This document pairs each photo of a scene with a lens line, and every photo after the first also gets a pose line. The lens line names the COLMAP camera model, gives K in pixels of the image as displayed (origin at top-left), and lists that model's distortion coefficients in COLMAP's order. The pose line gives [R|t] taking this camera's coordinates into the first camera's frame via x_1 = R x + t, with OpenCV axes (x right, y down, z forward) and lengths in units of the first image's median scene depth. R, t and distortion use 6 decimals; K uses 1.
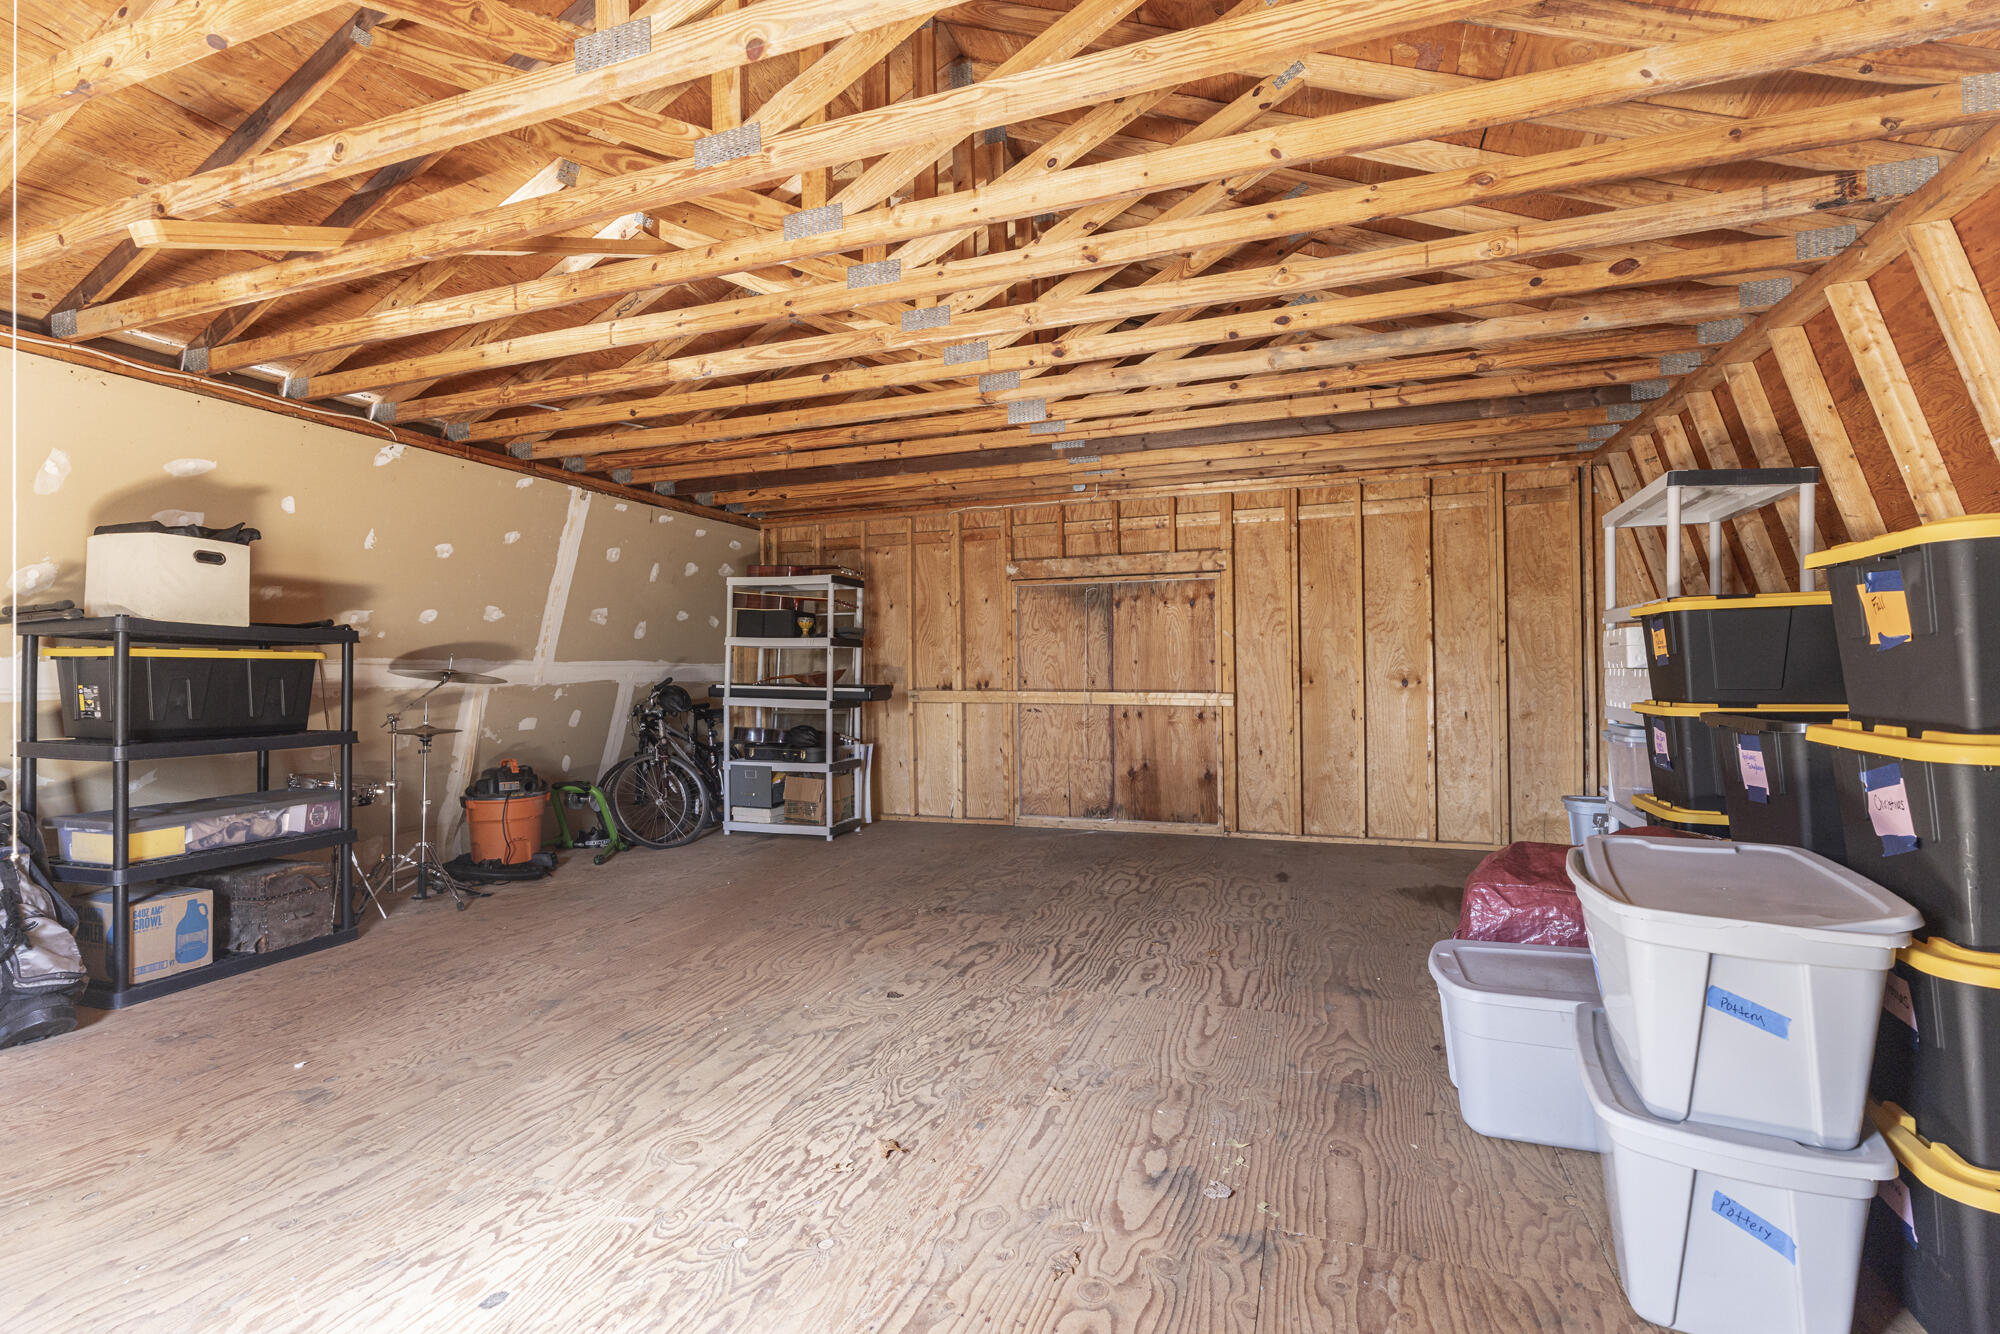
lens RADIAL K [[926.9, 0, 988.4], [0, 926.9, 652.5], [0, 0, 1]] dist [0.010651, -0.001795]
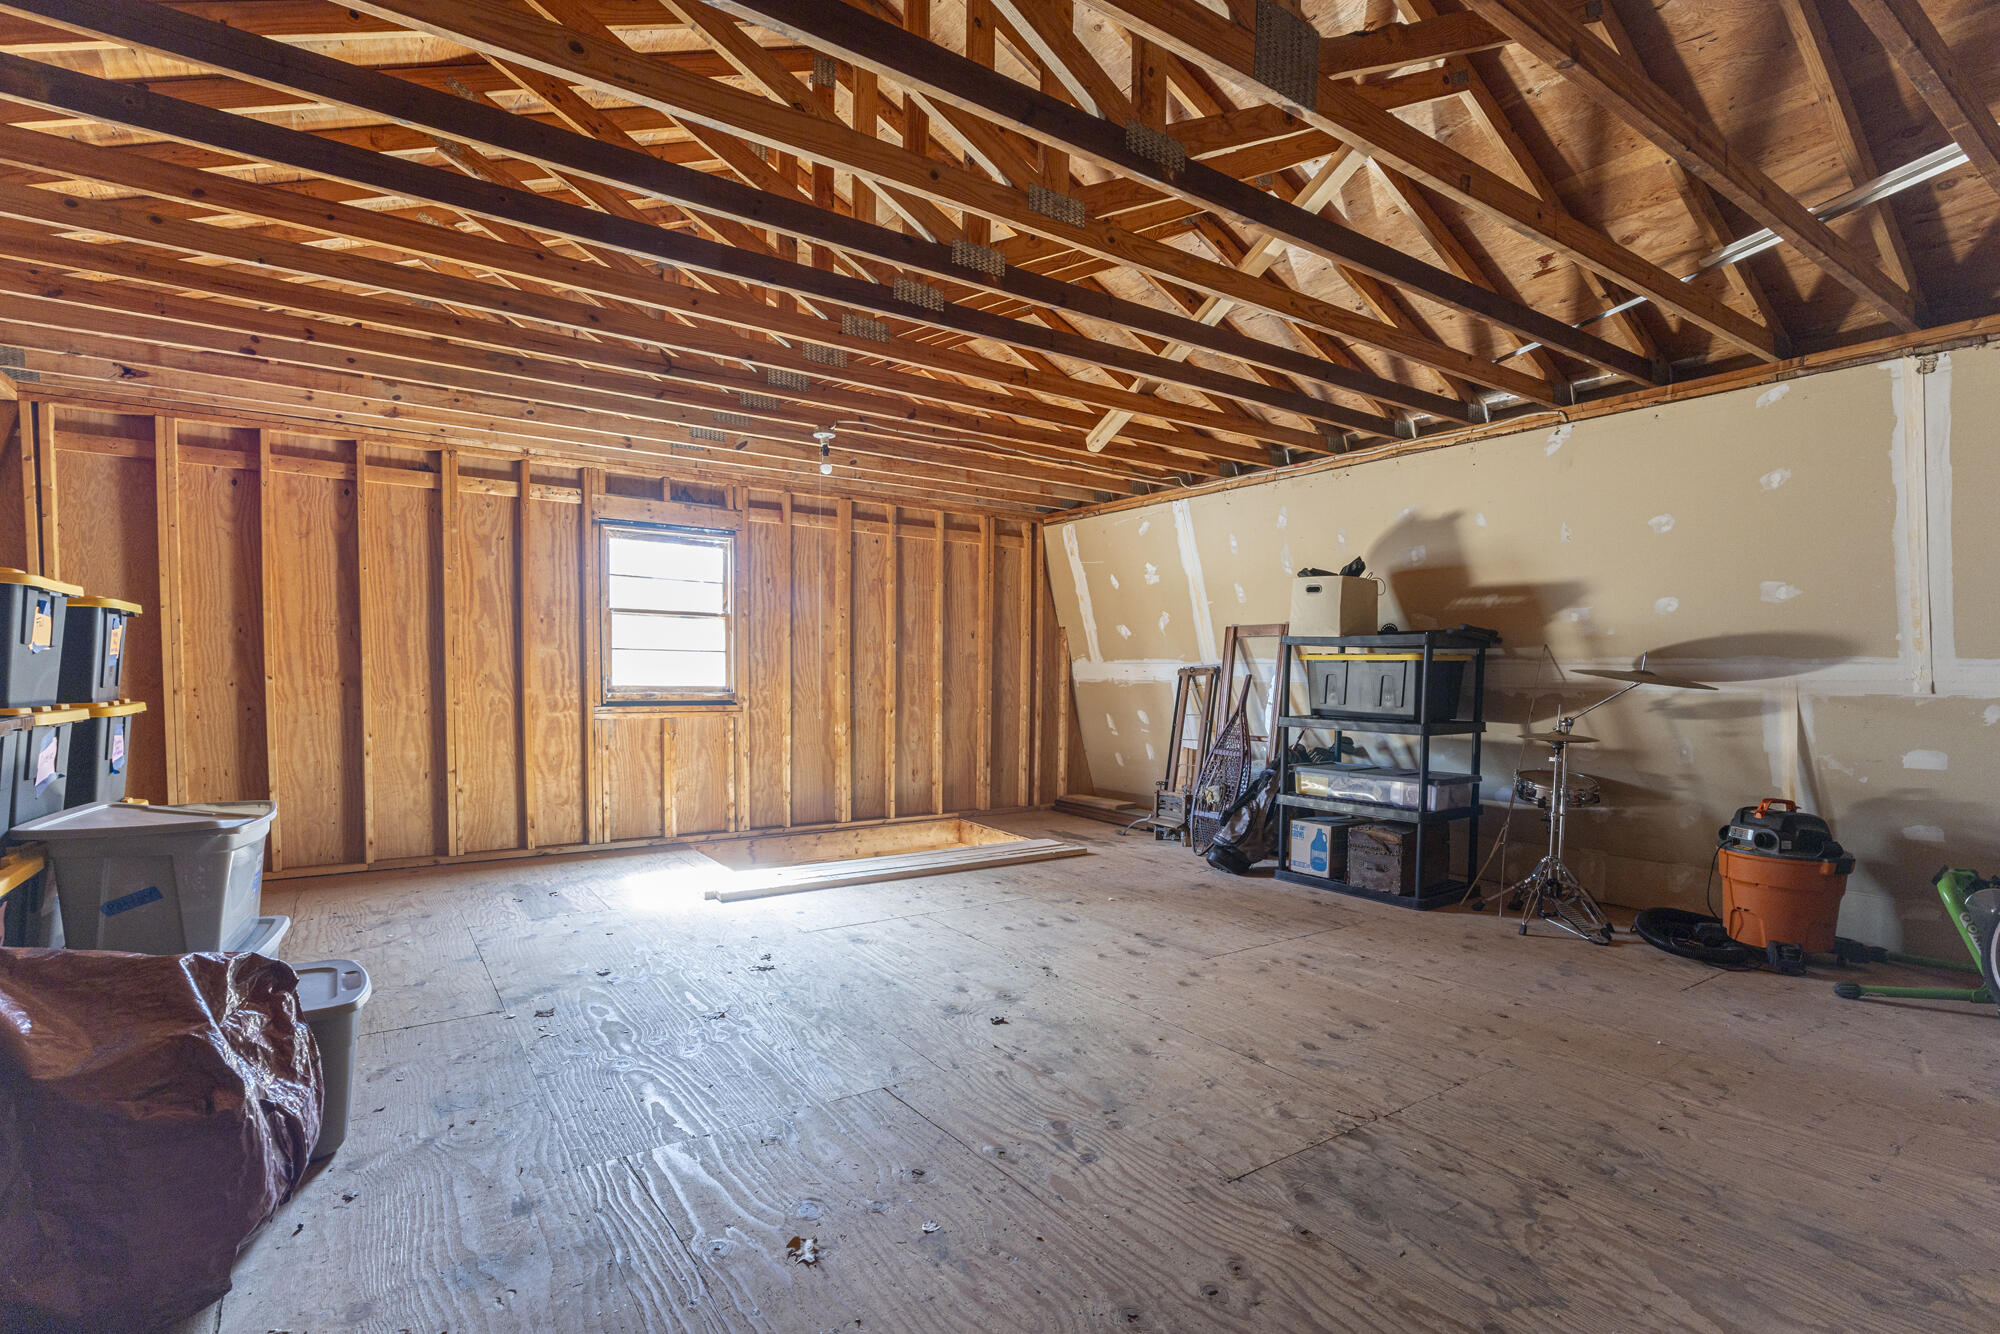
lens RADIAL K [[926.9, 0, 991.1], [0, 926.9, 678.7], [0, 0, 1]] dist [0.010651, -0.001795]
pose [[-0.576647, 0.009602, -0.816937, 0.535038], [0.011445, 0.999928, 0.003675, 0.020931], [0.816913, -0.007231, -0.576715, 1.254002]]
